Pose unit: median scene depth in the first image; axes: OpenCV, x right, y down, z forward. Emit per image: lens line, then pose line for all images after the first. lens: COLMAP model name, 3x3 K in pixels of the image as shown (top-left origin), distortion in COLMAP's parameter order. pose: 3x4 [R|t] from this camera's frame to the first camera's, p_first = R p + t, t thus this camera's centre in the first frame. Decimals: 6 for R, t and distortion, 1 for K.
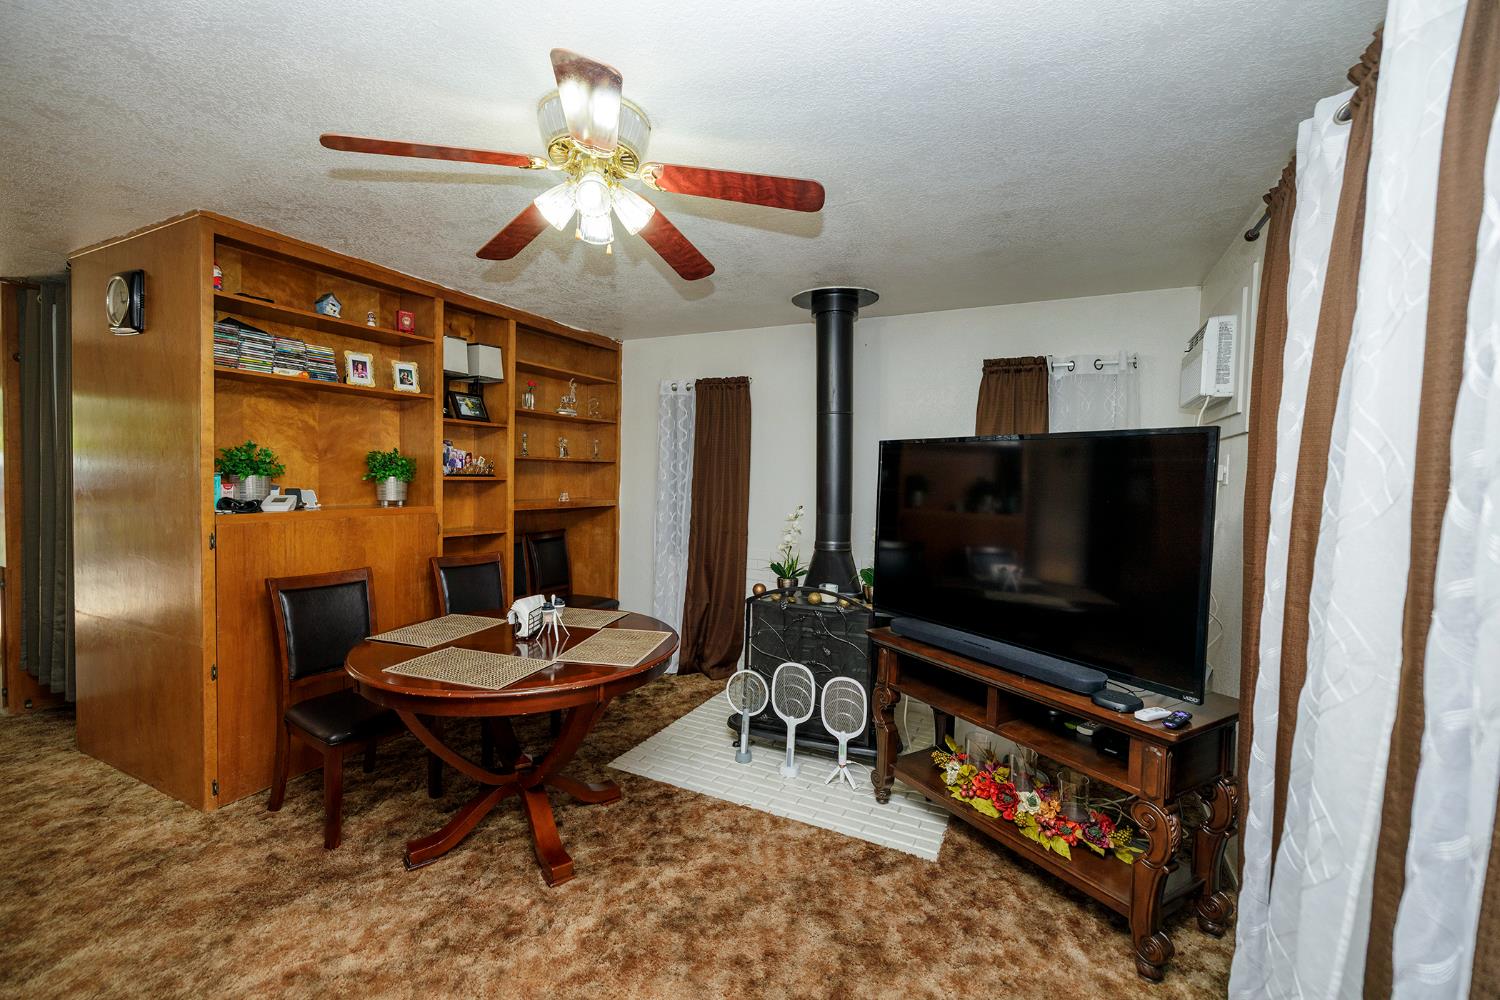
lens RADIAL K [[617.6, 0, 750.0], [0, 617.6, 500.0], [0, 0, 1]] dist [-0.000075, 0.000009]
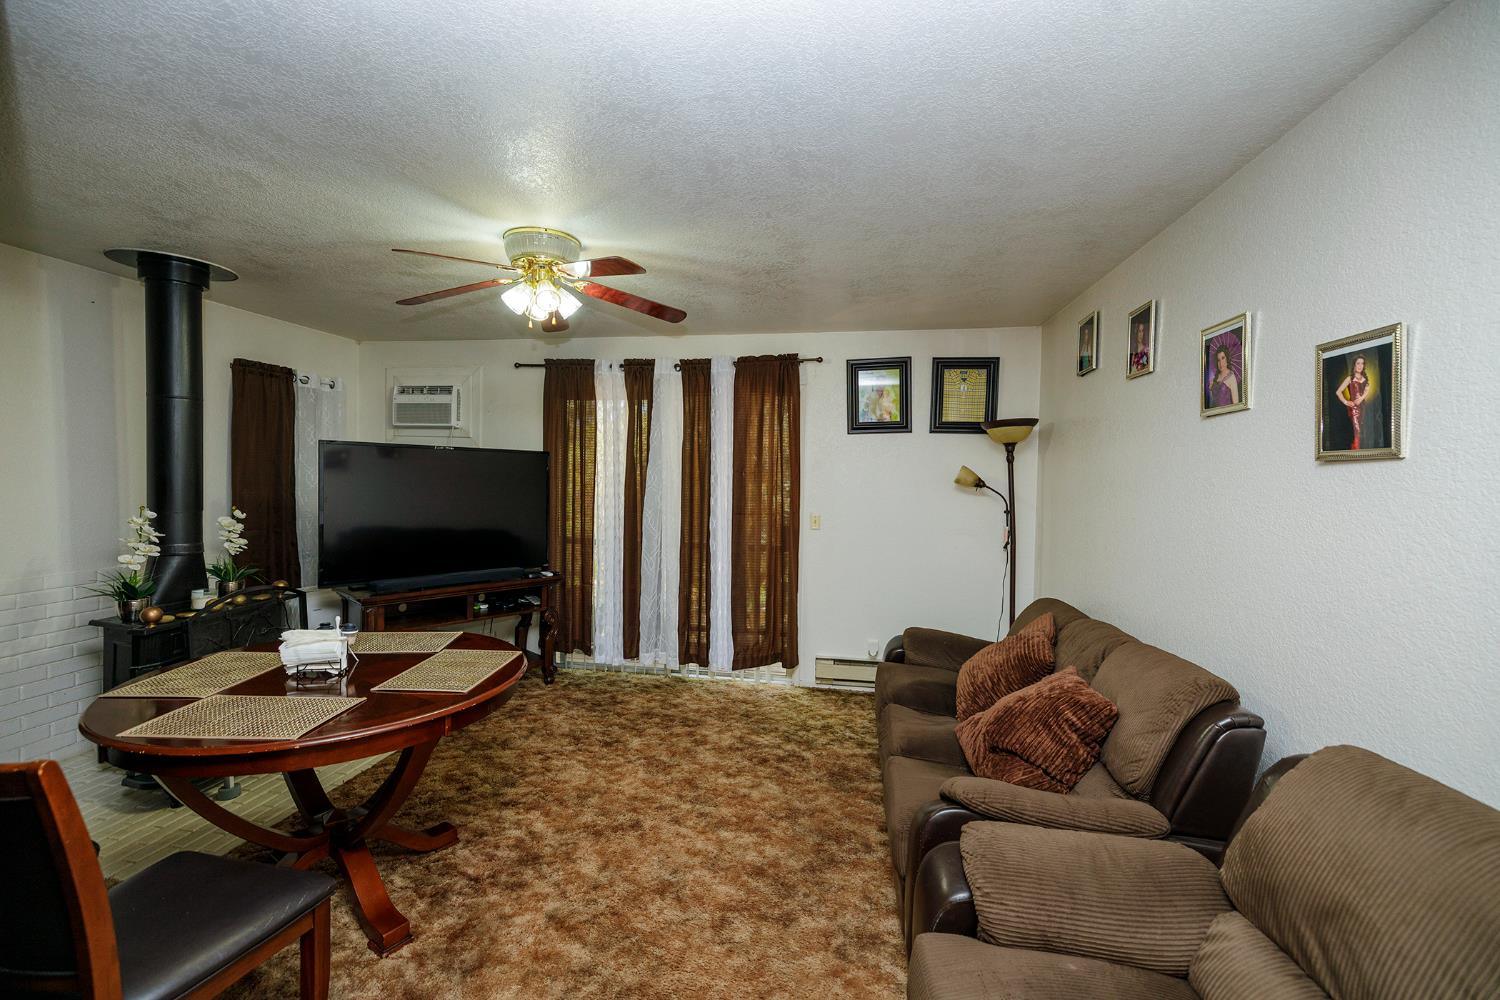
lens RADIAL K [[617.6, 0, 750.0], [0, 617.6, 500.0], [0, 0, 1]] dist [-0.000075, 0.000009]
pose [[-0.295172, -0.069723, 0.952897, -1.247761], [0.013848, 0.996917, 0.077234, -0.070909], [-0.955344, 0.035993, -0.293296, 0.653814]]
